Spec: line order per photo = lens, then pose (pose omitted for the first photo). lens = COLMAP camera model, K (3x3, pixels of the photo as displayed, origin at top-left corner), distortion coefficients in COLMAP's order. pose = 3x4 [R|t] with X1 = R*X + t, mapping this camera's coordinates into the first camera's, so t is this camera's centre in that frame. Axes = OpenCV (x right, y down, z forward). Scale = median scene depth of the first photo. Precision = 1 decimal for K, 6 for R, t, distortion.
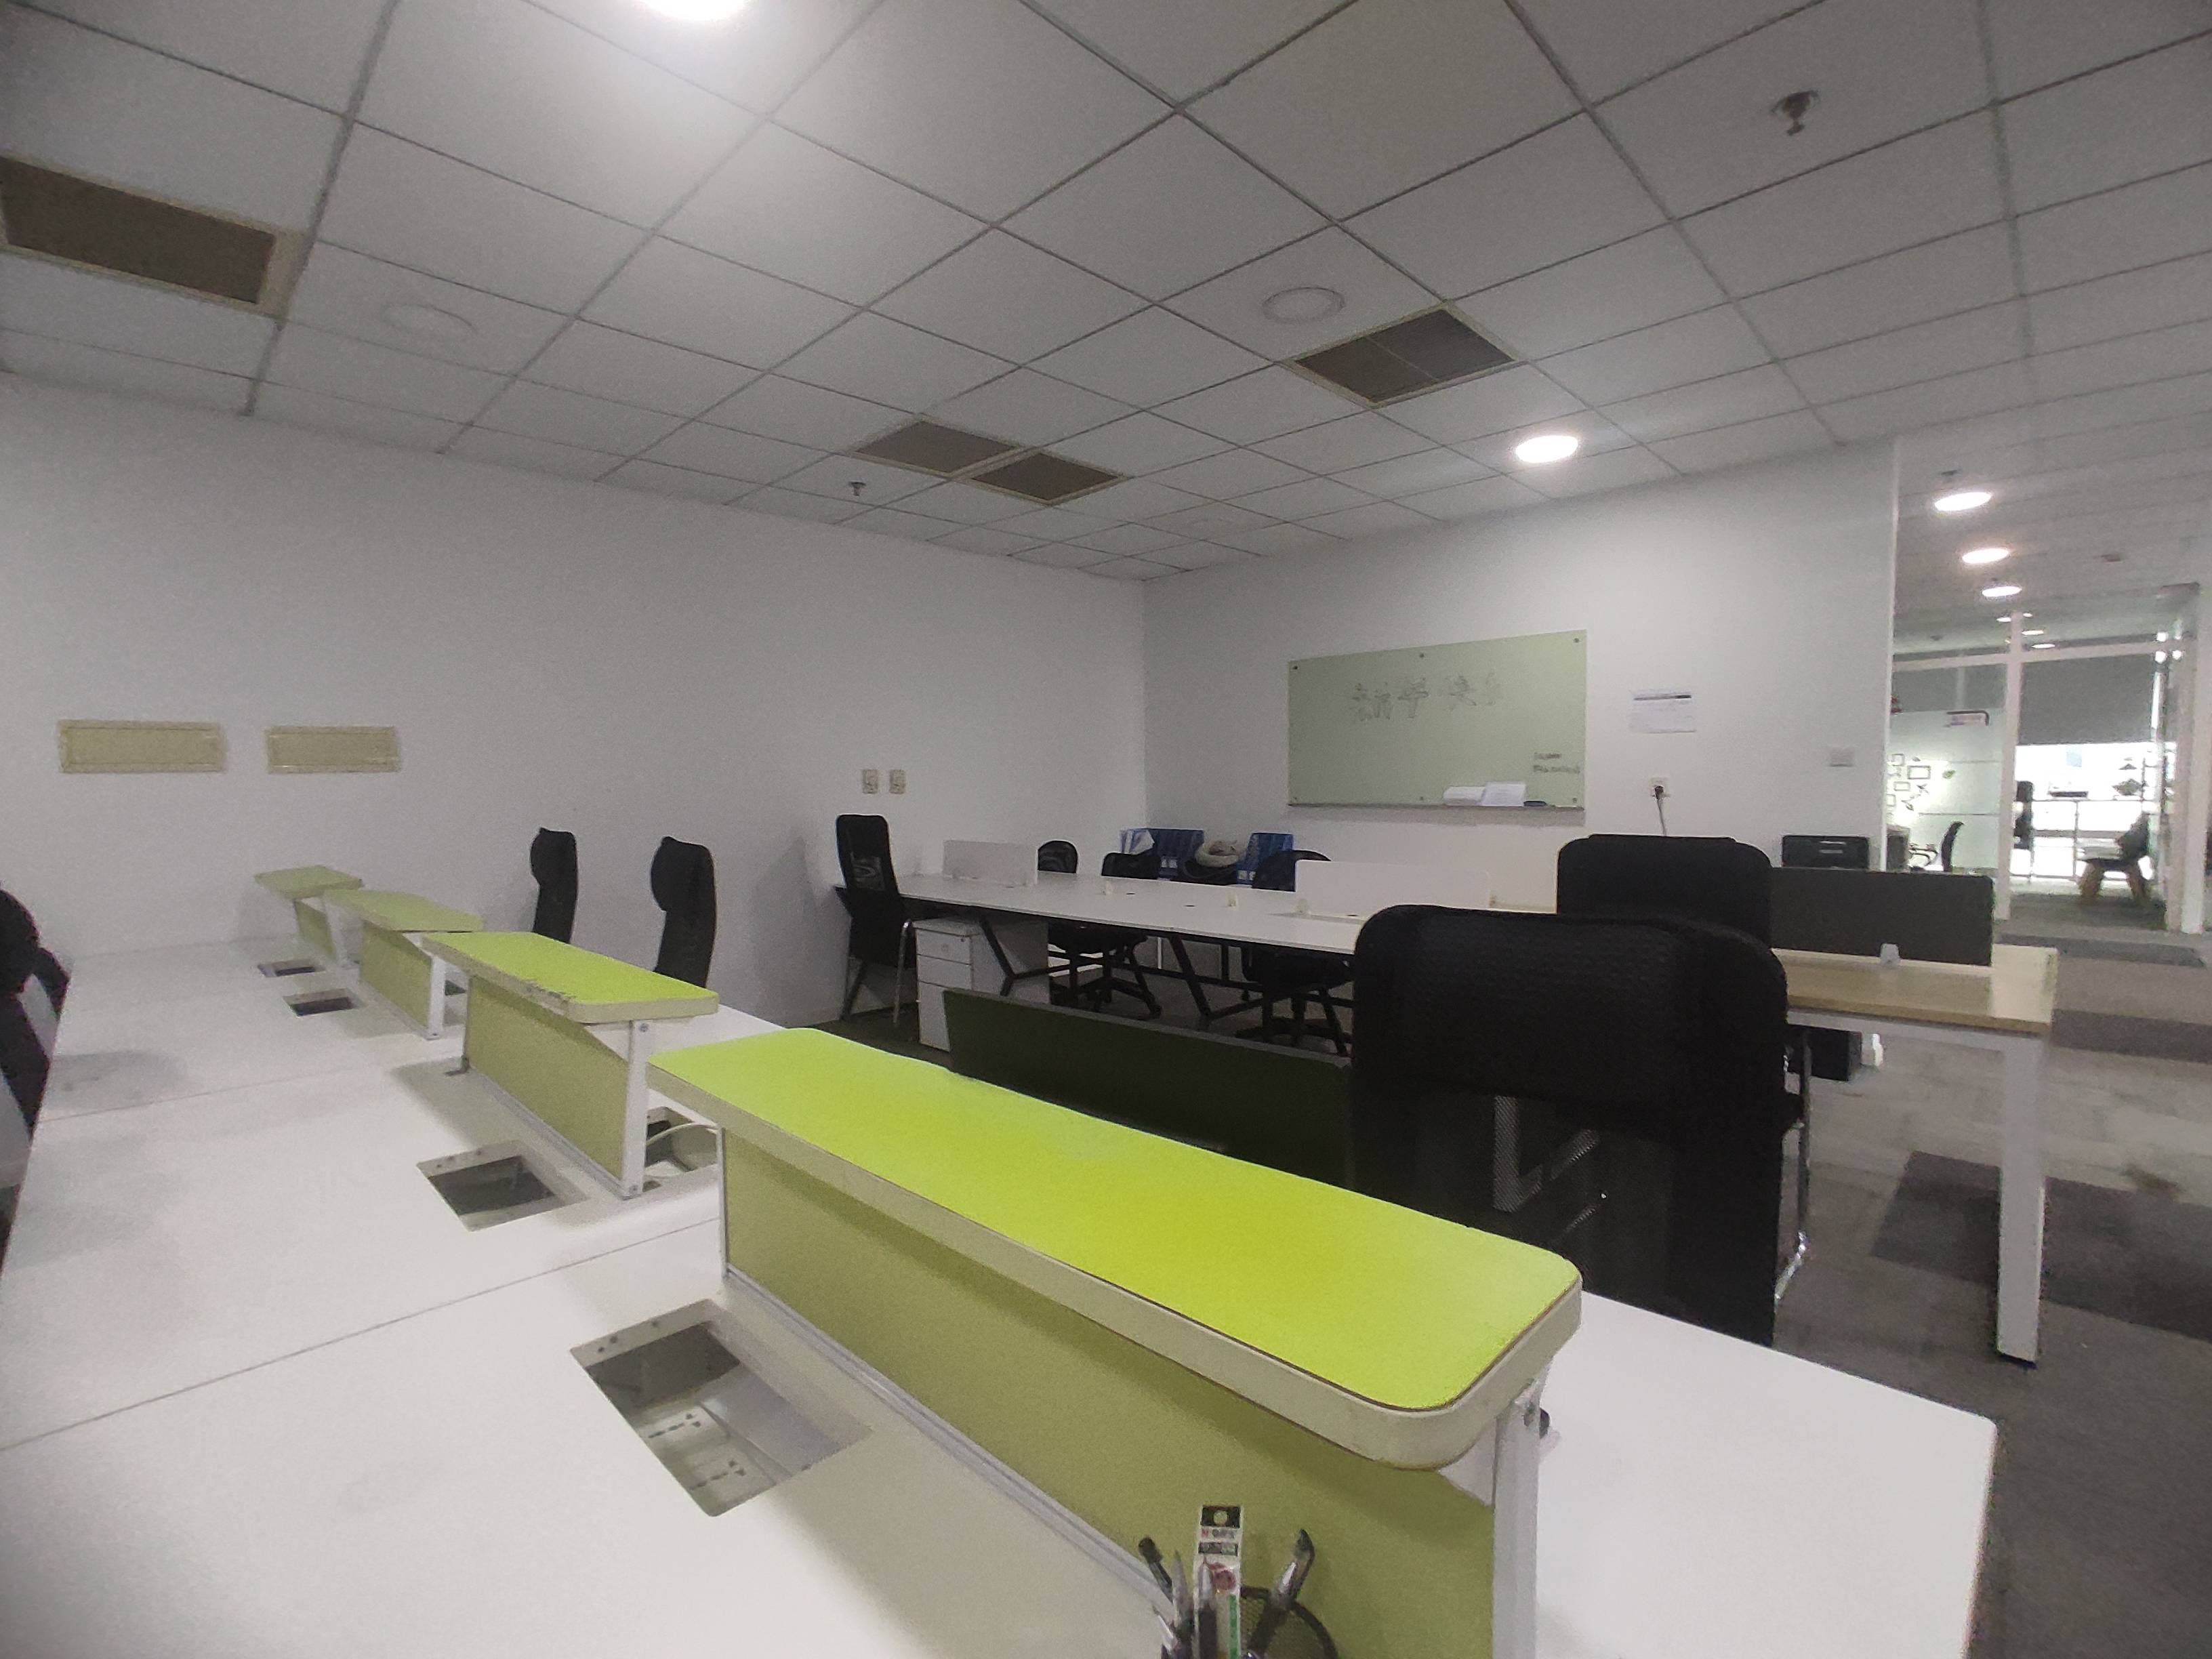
lens RADIAL K [[1005.1, 0, 1108.9], [0, 1005.1, 853.6], [0, 0, 1]] dist [-0.068284, 0.038037]
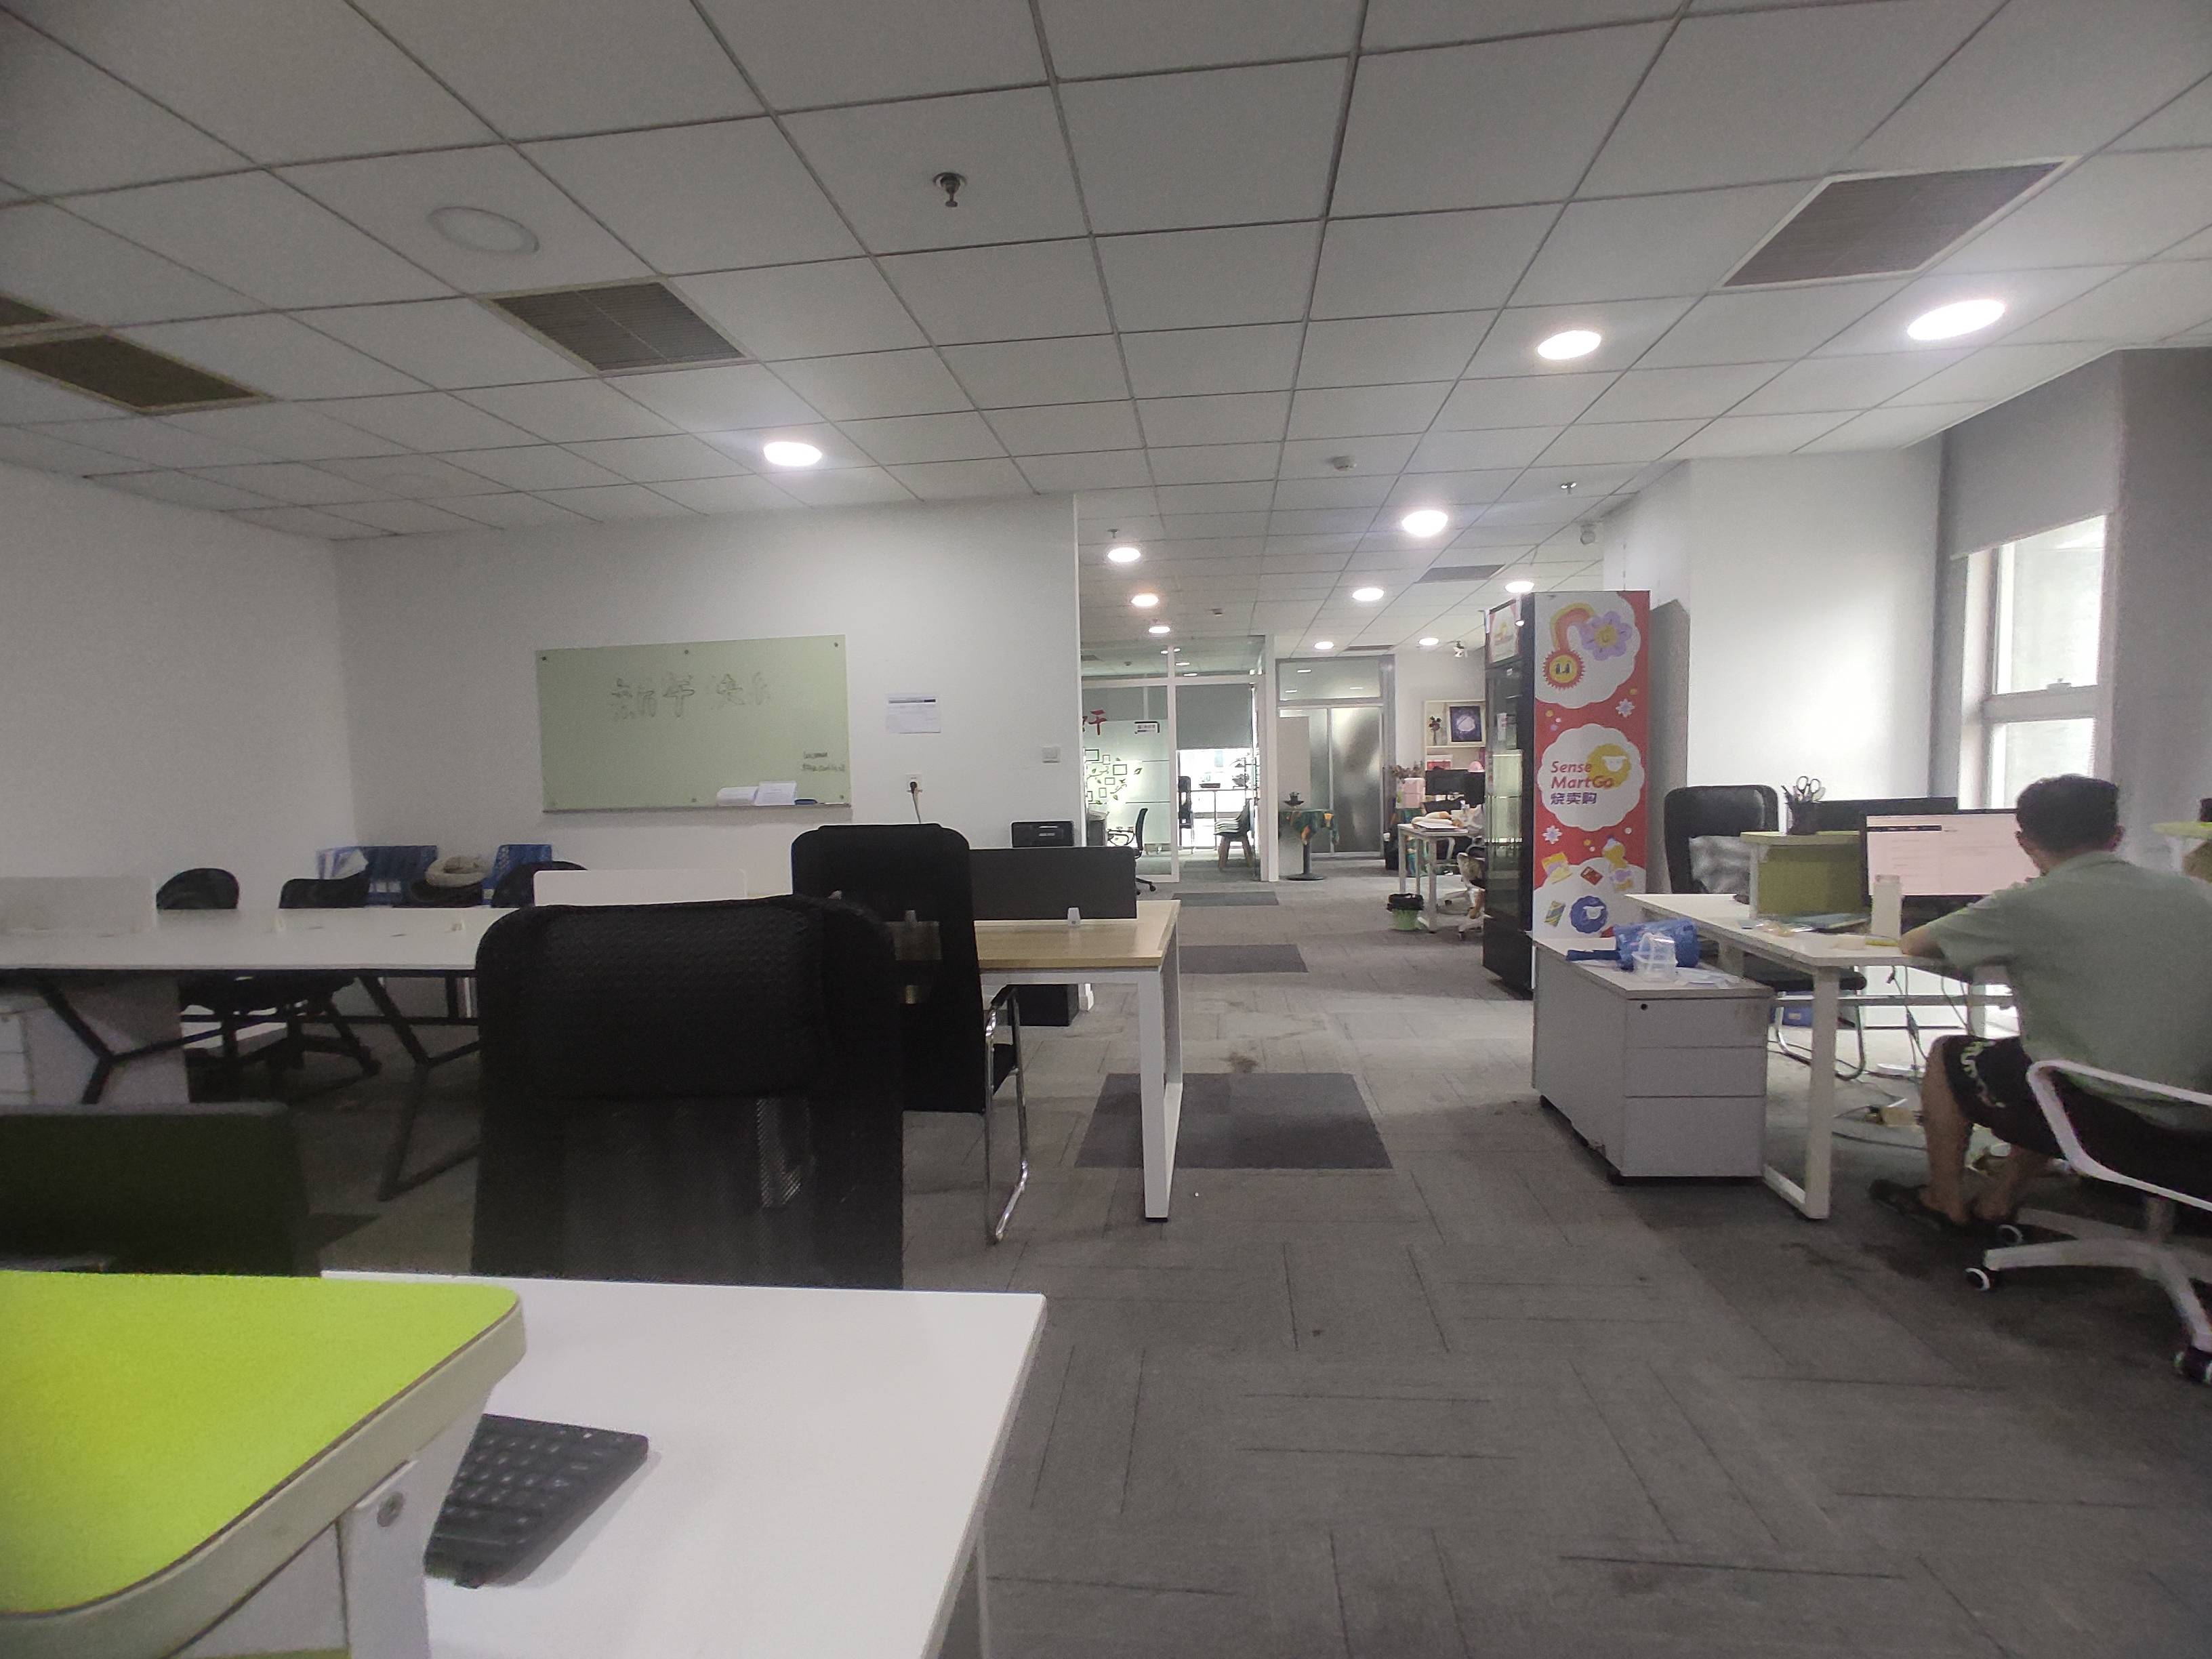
lens RADIAL K [[1005.1, 0, 1108.9], [0, 1005.1, 853.6], [0, 0, 1]] dist [-0.068284, 0.038037]
pose [[0.784747, -0.055571, 0.617320, 0.037852], [0.057891, 0.998190, 0.016265, 0.004539], [-0.617107, 0.022973, 0.786544, -0.001084]]
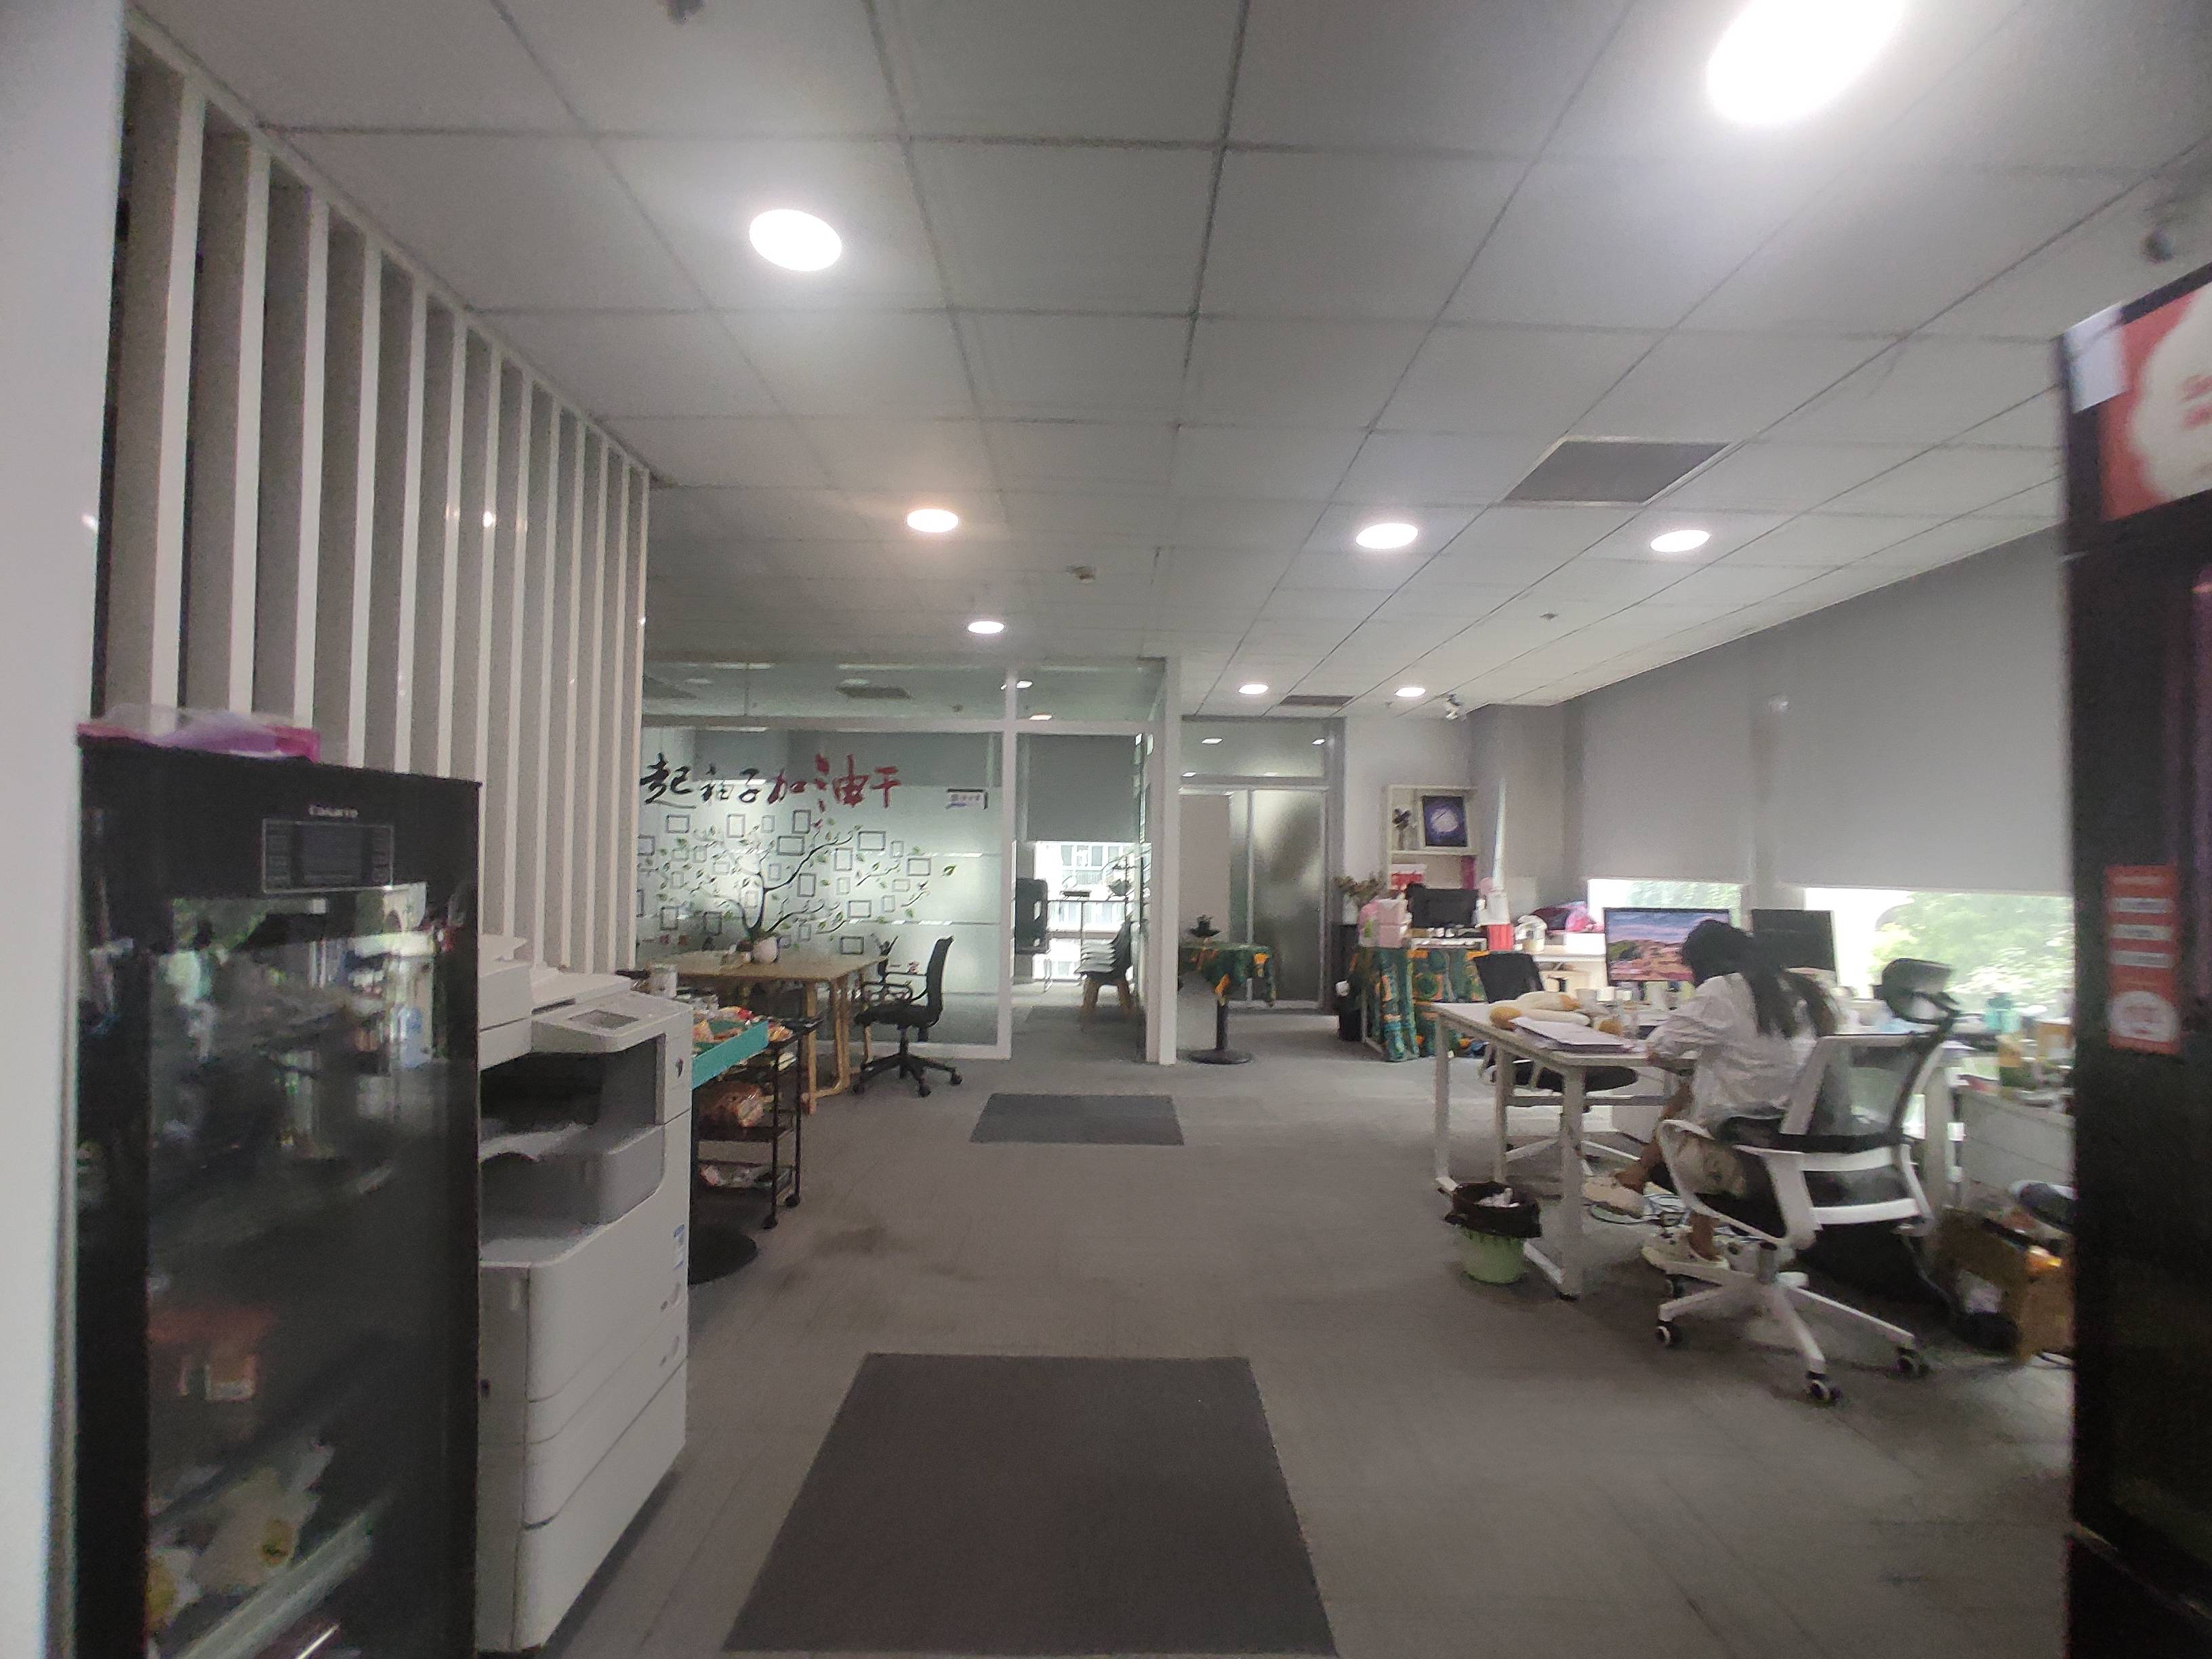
lens RADIAL K [[1005.1, 0, 1108.9], [0, 1005.1, 853.6], [0, 0, 1]] dist [-0.068284, 0.038037]
pose [[0.705961, 0.036572, 0.707306, 0.769529], [0.022020, 0.997050, -0.073532, -0.066888], [-0.707909, 0.067486, 0.703073, 0.704375]]
